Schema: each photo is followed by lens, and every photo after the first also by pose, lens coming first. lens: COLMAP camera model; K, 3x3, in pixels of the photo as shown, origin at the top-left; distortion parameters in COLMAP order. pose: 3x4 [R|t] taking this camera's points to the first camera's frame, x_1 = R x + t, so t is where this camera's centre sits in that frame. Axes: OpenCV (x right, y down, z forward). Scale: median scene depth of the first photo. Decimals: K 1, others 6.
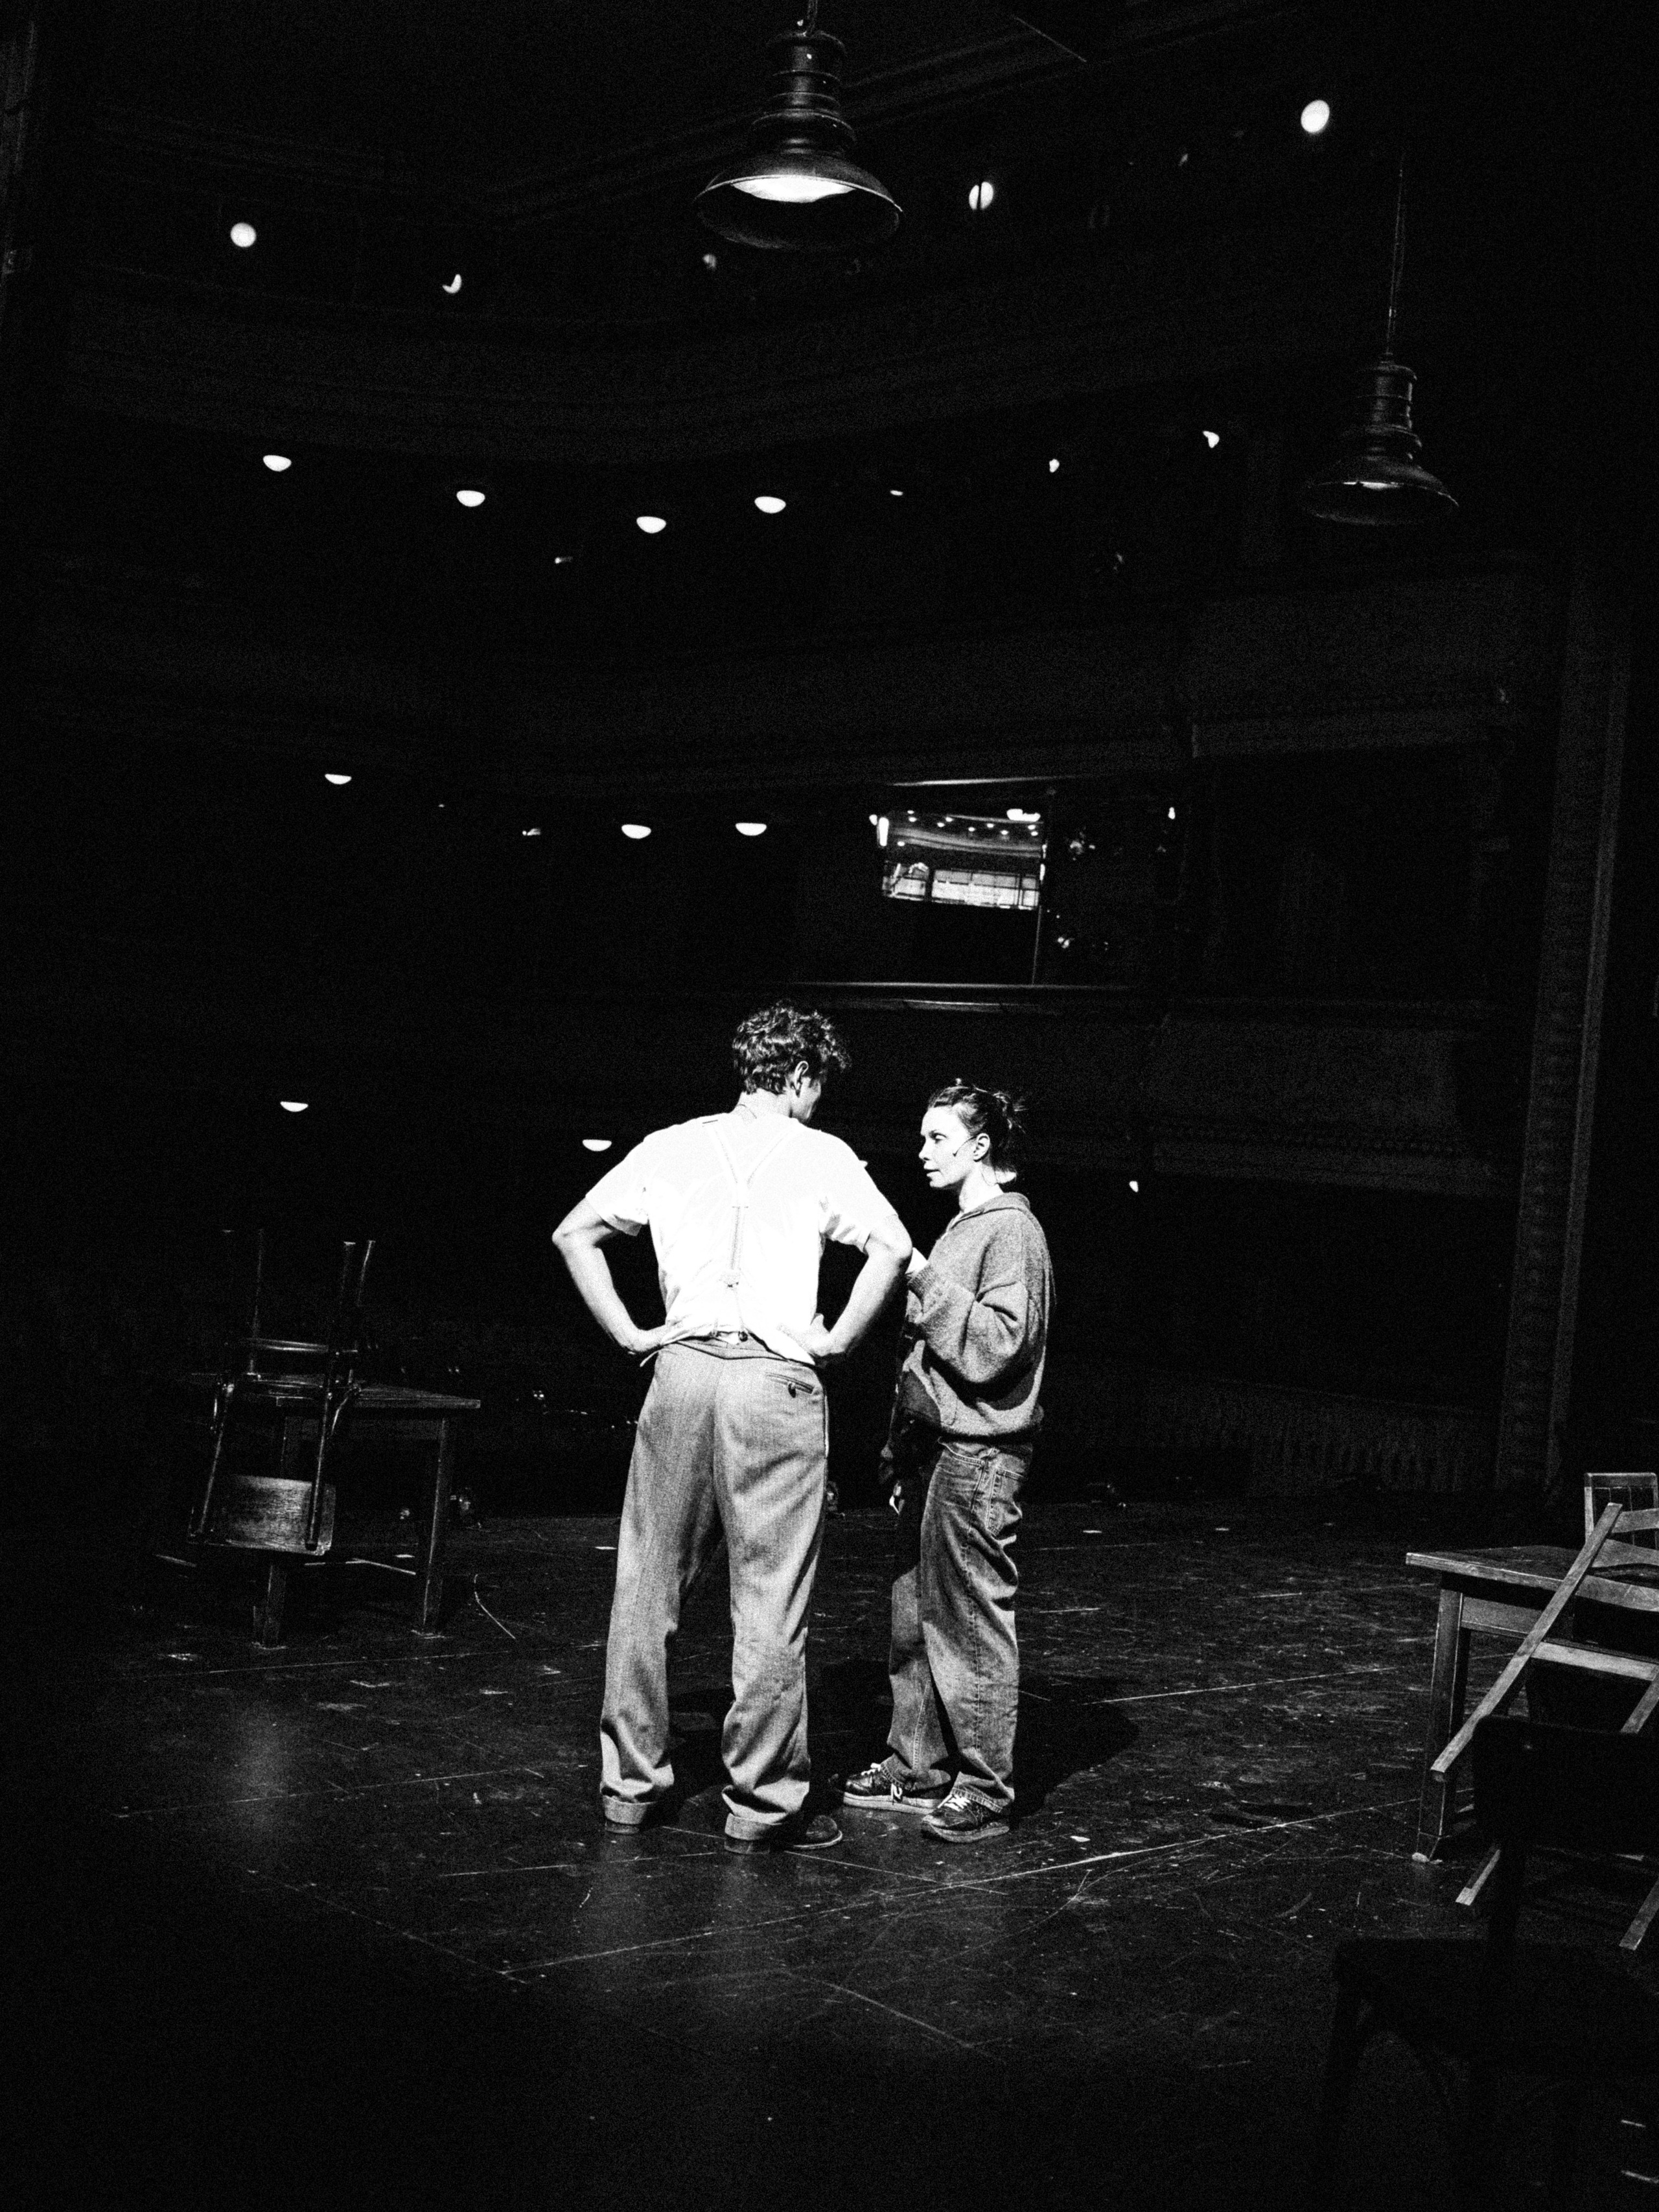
lens RADIAL K [[2687.0, 0, 831.6], [0, 2687.0, 1084.1], [0, 0, 1]] dist [-0.044976, 0.000000]
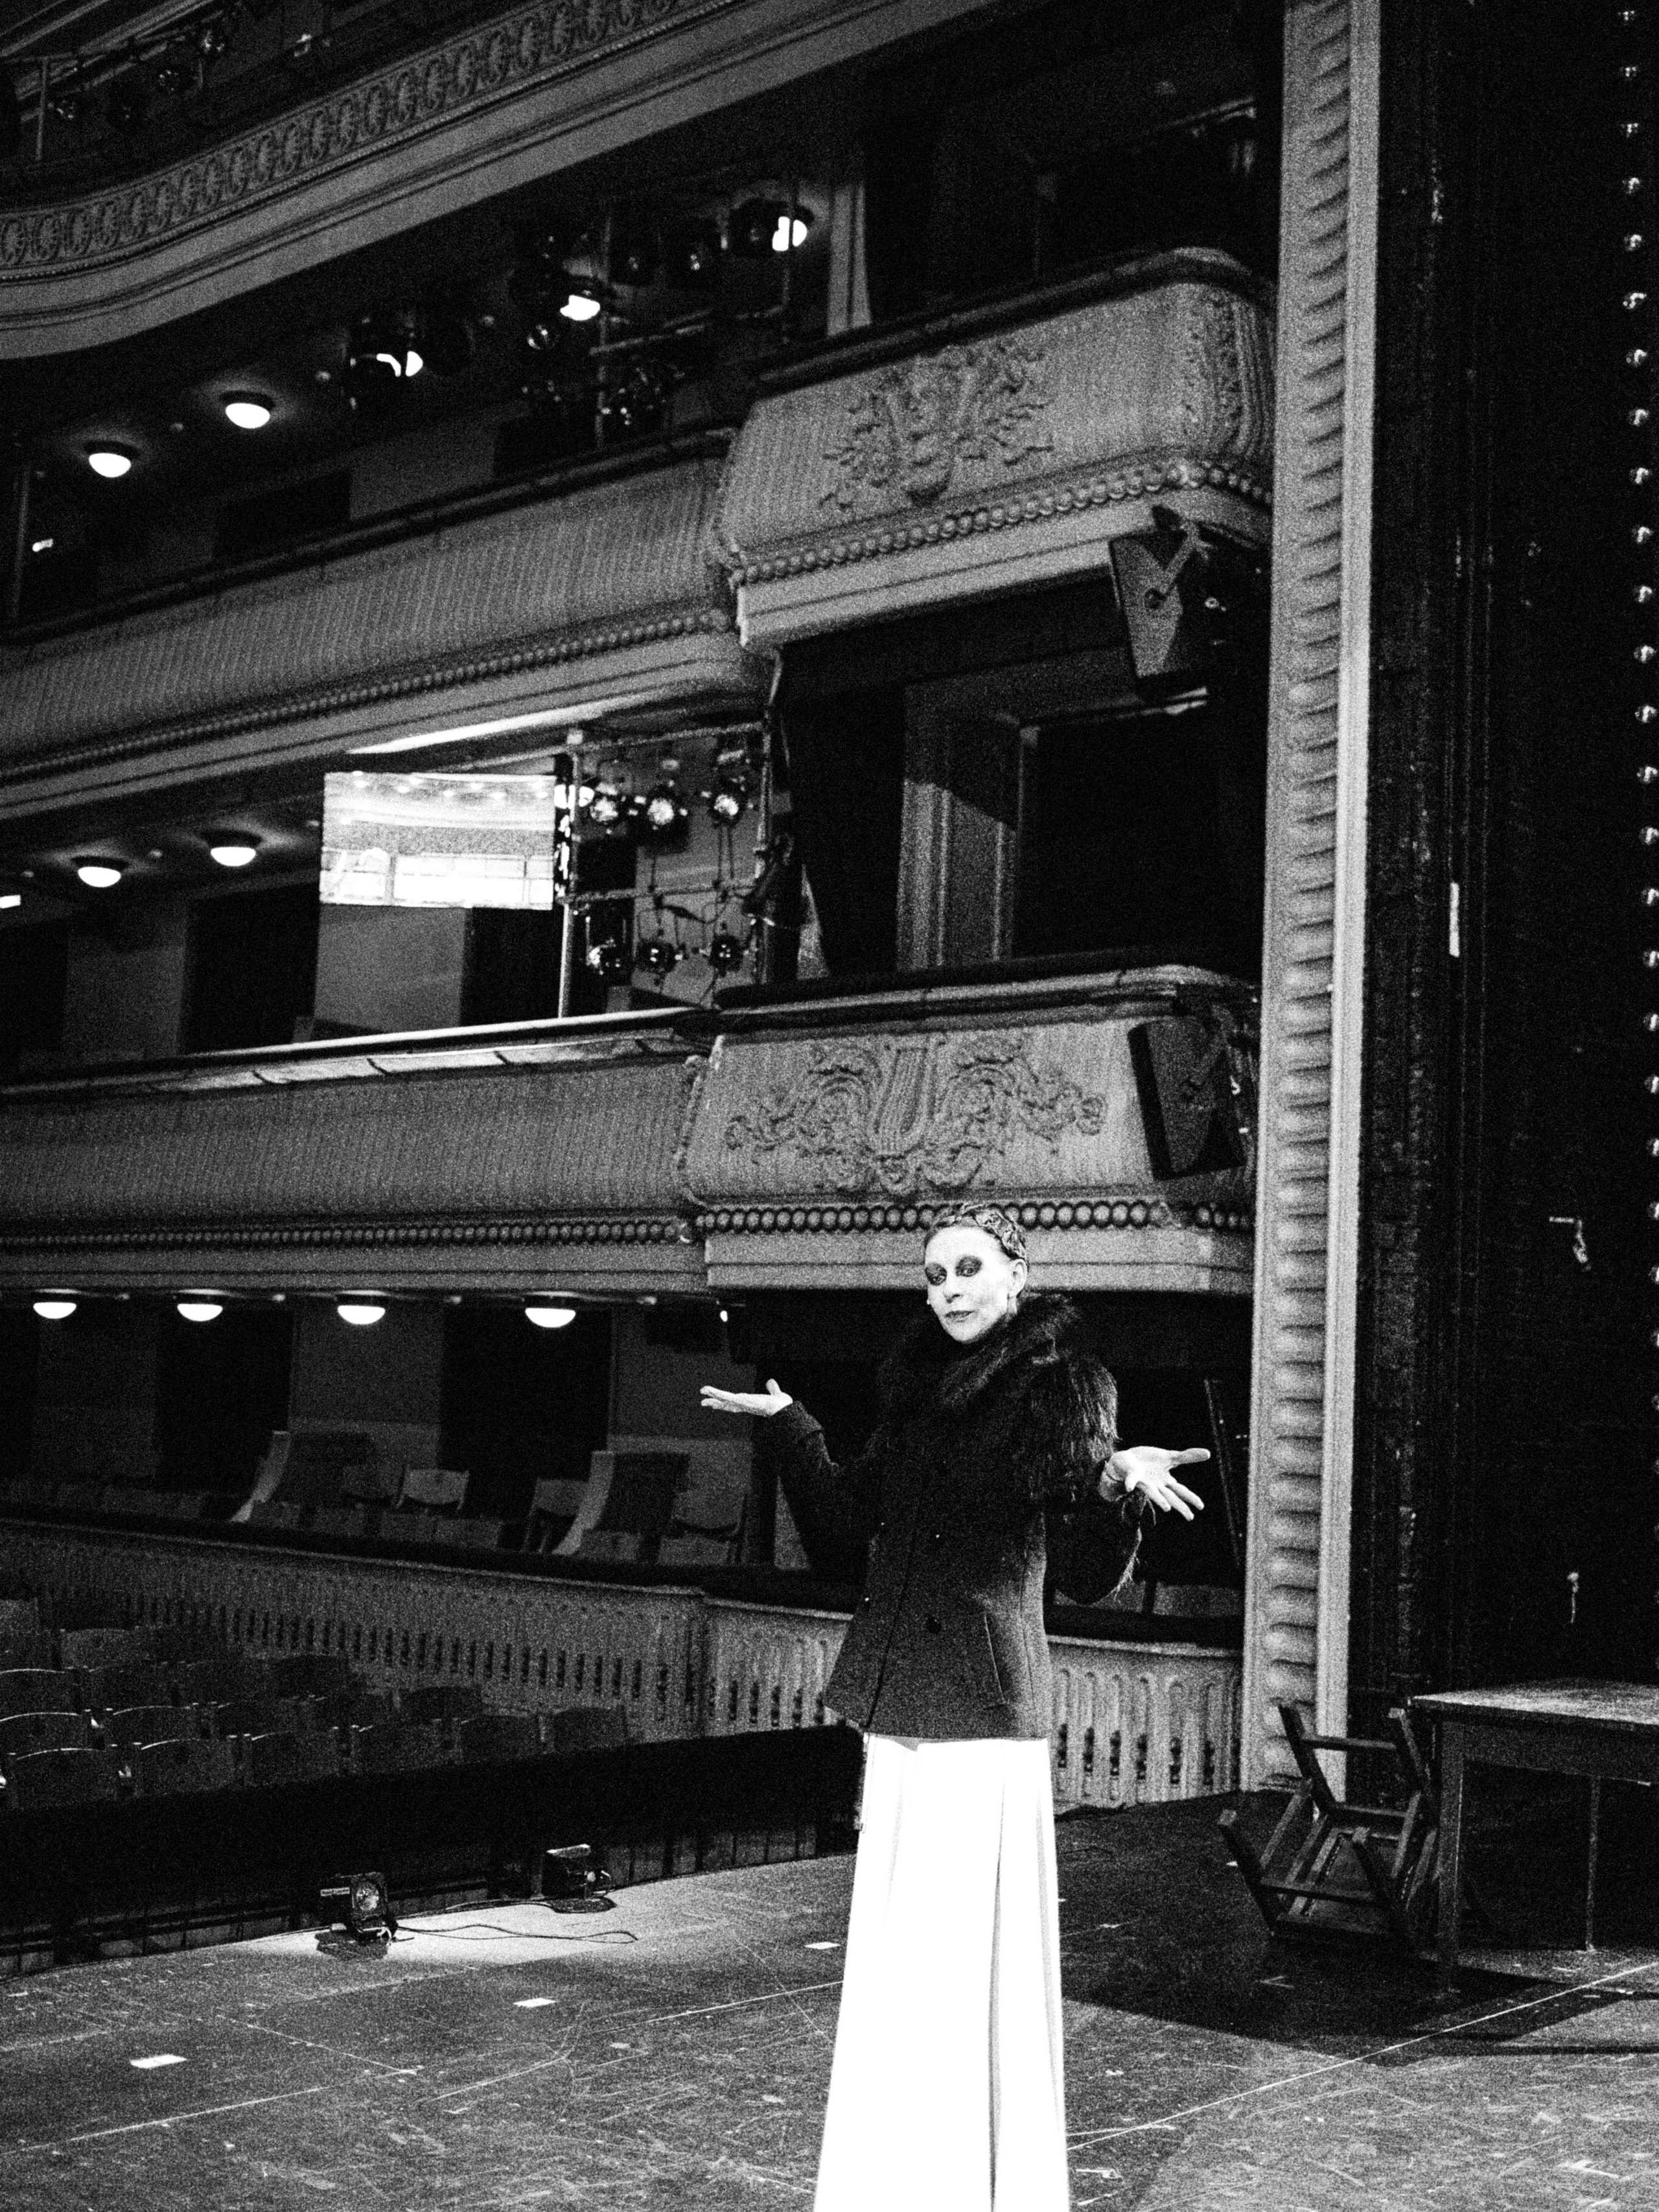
lens RADIAL K [[2687.0, 0, 841.7], [0, 2687.0, 1085.6], [0, 0, 1]] dist [-0.044976, 0.000000]
pose [[0.997851, -0.048365, 0.044214, 0.129111], [0.051317, 0.996347, -0.068261, 0.030888], [-0.040751, 0.070383, 0.996687, 0.374116]]
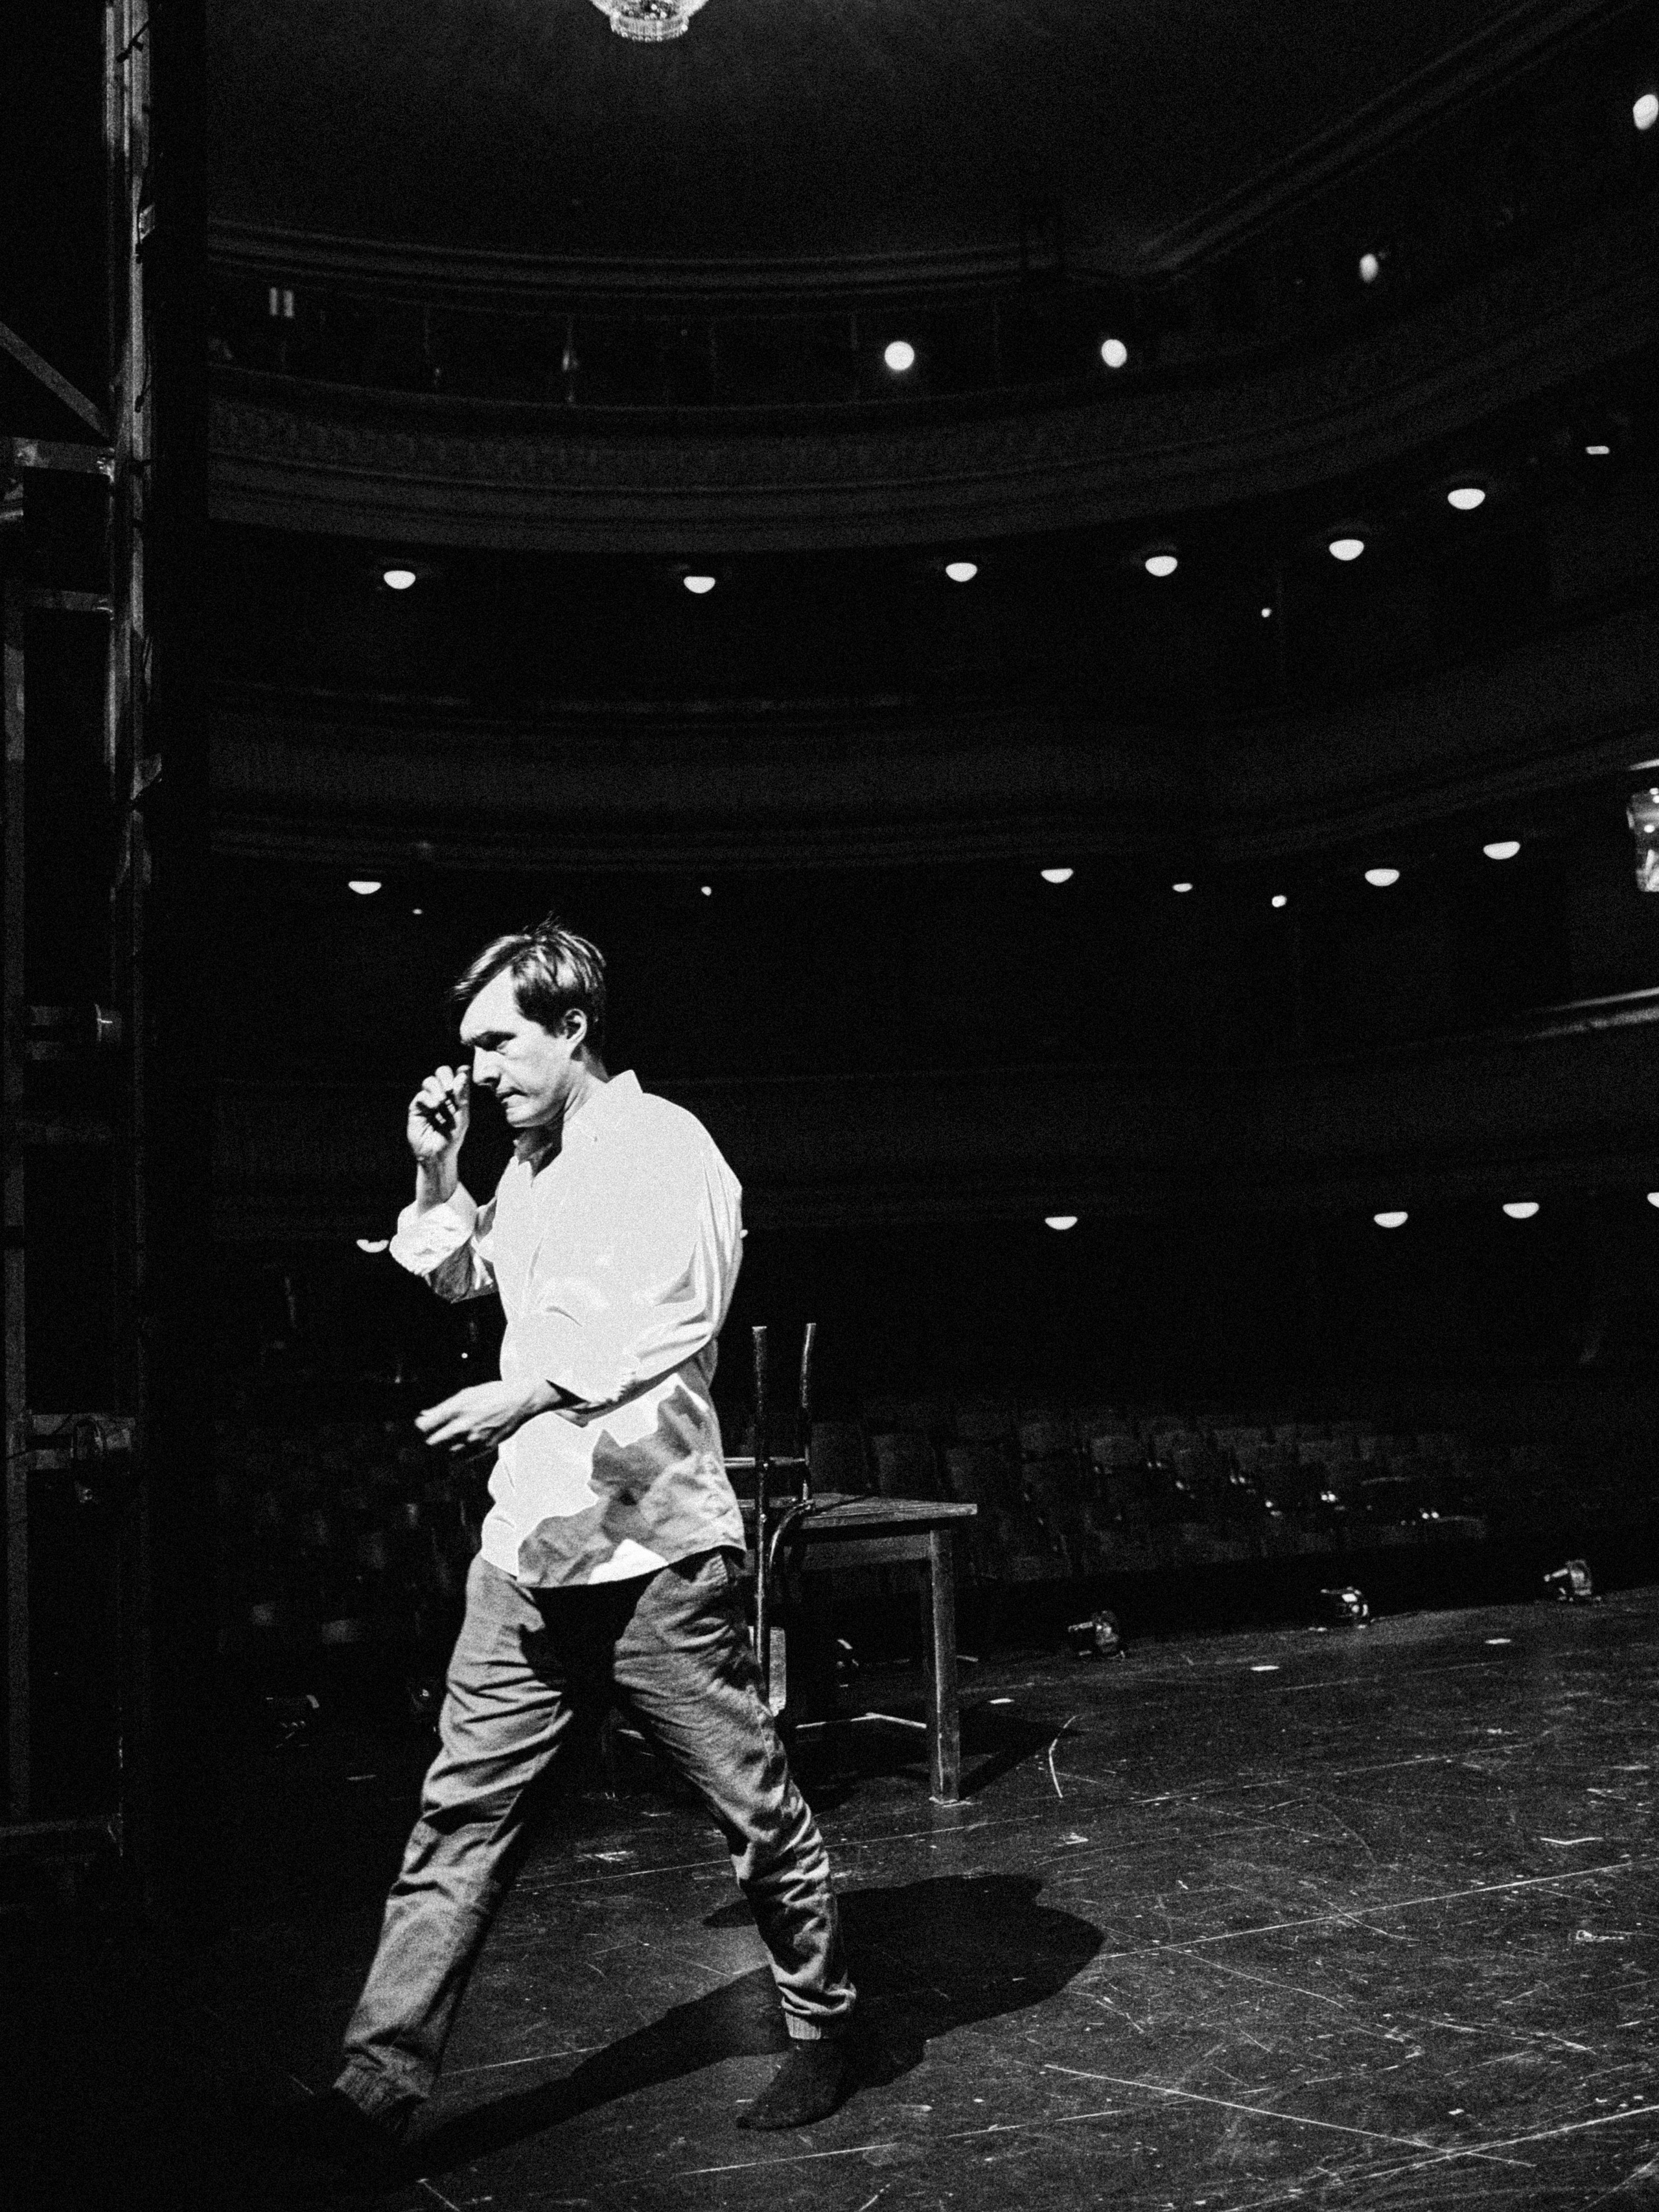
lens RADIAL K [[2687.0, 0, 847.9], [0, 2687.0, 1073.4], [0, 0, 1]] dist [-0.044976, 0.000000]
pose [[0.937464, -0.154104, -0.312111, 0.044833], [0.138539, 0.987766, -0.071587, 0.018311], [0.319325, 0.023871, 0.947345, 0.095506]]
